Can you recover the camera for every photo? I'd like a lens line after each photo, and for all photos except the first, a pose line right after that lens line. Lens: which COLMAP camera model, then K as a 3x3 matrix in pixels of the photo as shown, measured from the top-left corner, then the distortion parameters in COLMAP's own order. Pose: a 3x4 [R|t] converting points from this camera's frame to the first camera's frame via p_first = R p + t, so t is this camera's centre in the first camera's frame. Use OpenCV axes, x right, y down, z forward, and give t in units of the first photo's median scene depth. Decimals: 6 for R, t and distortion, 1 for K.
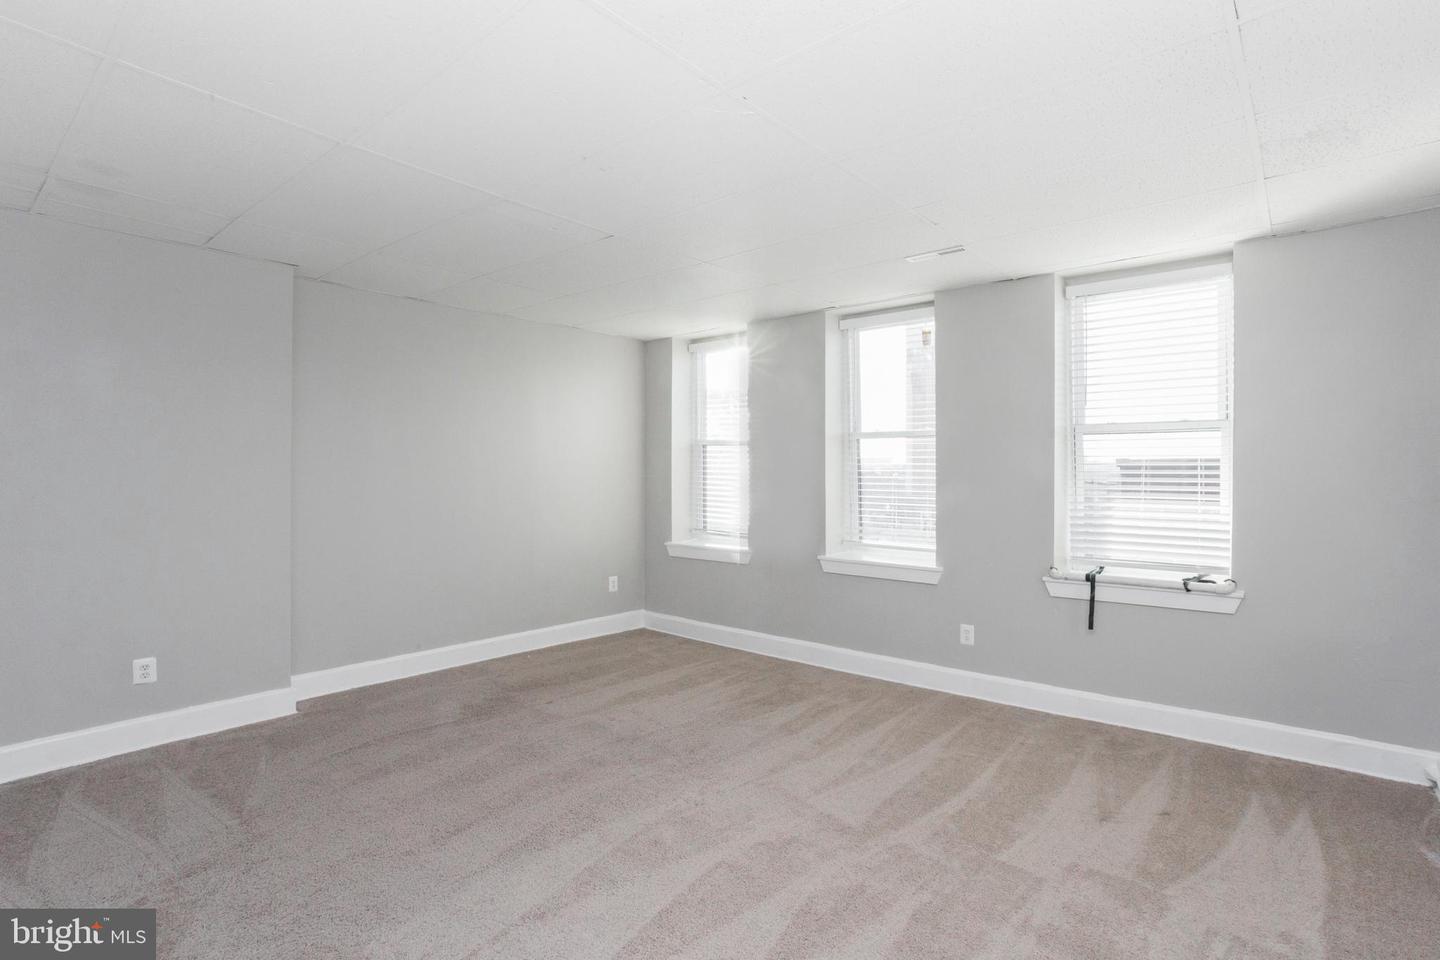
lens RADIAL K [[694.6, 0, 715.2], [0, 694.6, 478.8], [0, 0, 1]] dist [-0.064458, 0.042731]
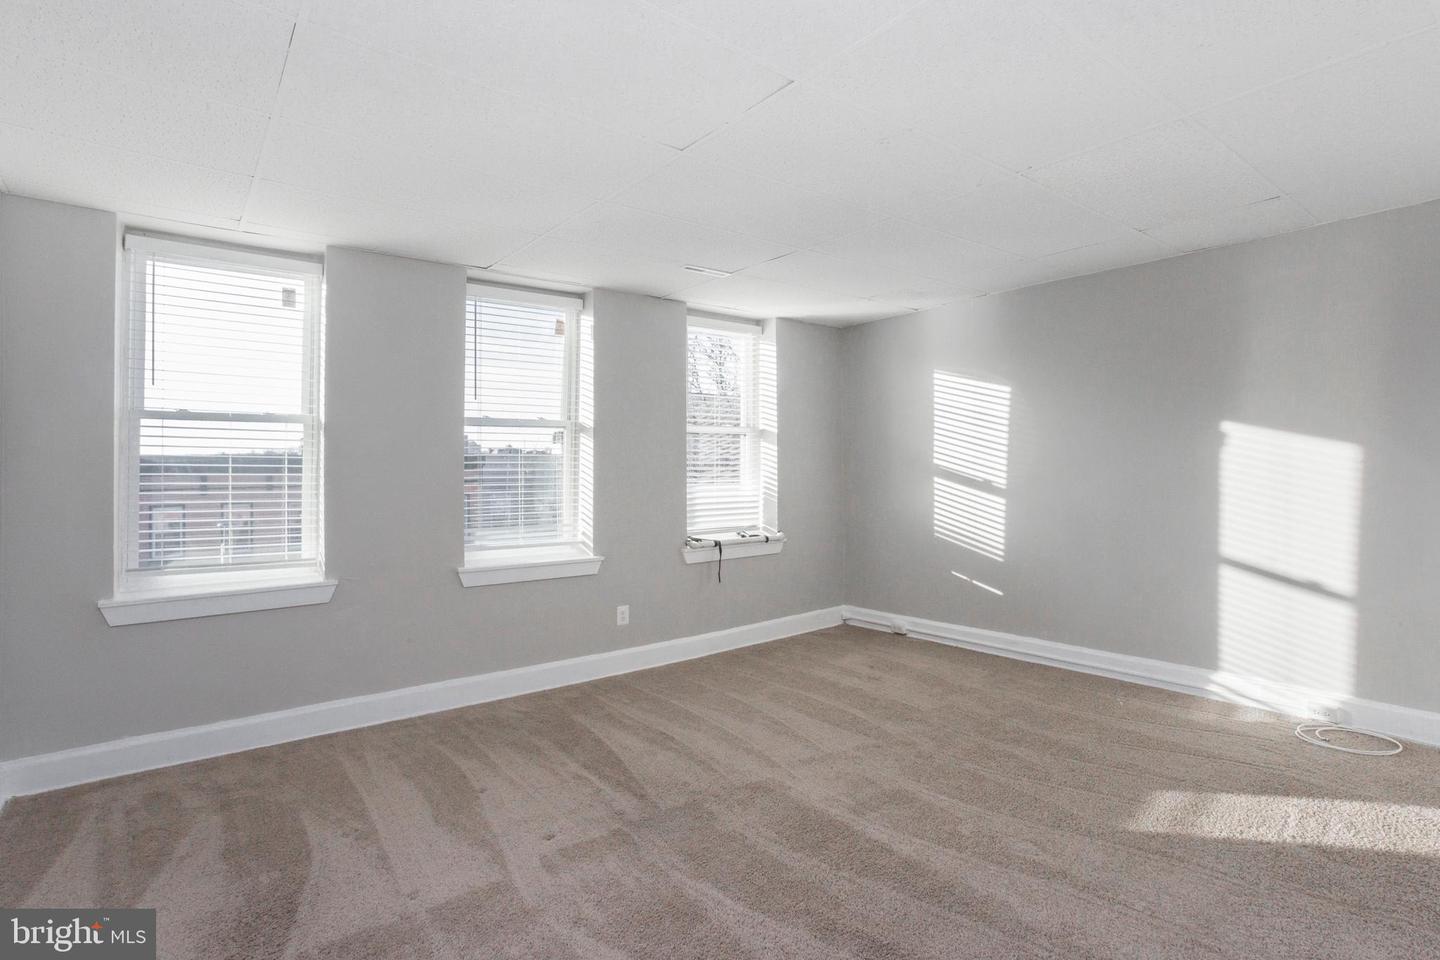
lens RADIAL K [[733.9, 0, 725.1], [0, 733.9, 439.6], [0, 0, 1]] dist [-0.000354, 0.000396]
pose [[0.213679, 0.031281, 0.976403, -0.681307], [0.016476, 0.999230, -0.035618, -0.002421], [-0.976765, 0.023698, 0.212999, 0.563488]]
